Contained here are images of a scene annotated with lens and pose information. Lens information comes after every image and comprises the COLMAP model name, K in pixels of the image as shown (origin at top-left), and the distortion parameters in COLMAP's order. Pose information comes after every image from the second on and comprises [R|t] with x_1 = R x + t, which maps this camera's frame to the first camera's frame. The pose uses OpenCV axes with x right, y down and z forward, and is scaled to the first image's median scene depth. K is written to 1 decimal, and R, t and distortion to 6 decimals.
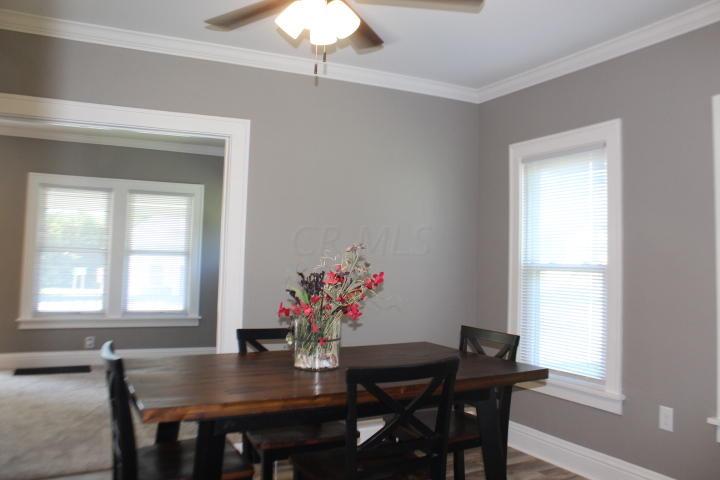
lens RADIAL K [[618.0, 0, 360.0], [0, 618.0, 240.0], [0, 0, 1]] dist [-0.073602, 0.007564]
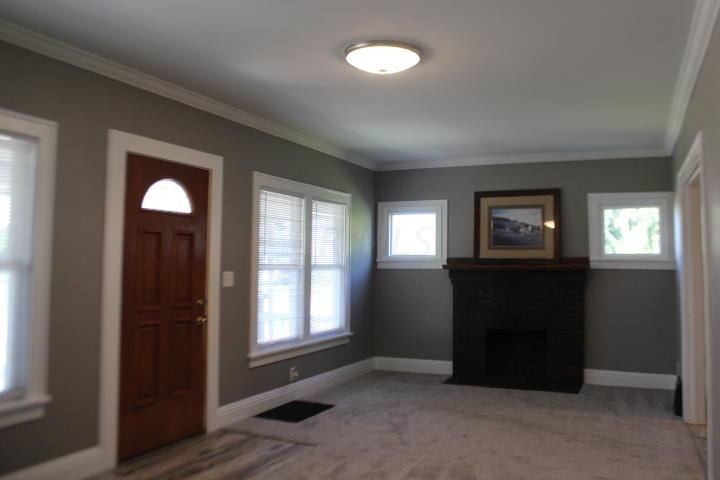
lens RADIAL K [[618.0, 0, 360.0], [0, 618.0, 240.0], [0, 0, 1]] dist [-0.073602, 0.007564]
pose [[0.772309, 0.014010, 0.635093, -0.902003], [-0.024930, 0.999655, 0.008265, -0.029158], [-0.634758, -0.022216, 0.772392, 0.270333]]
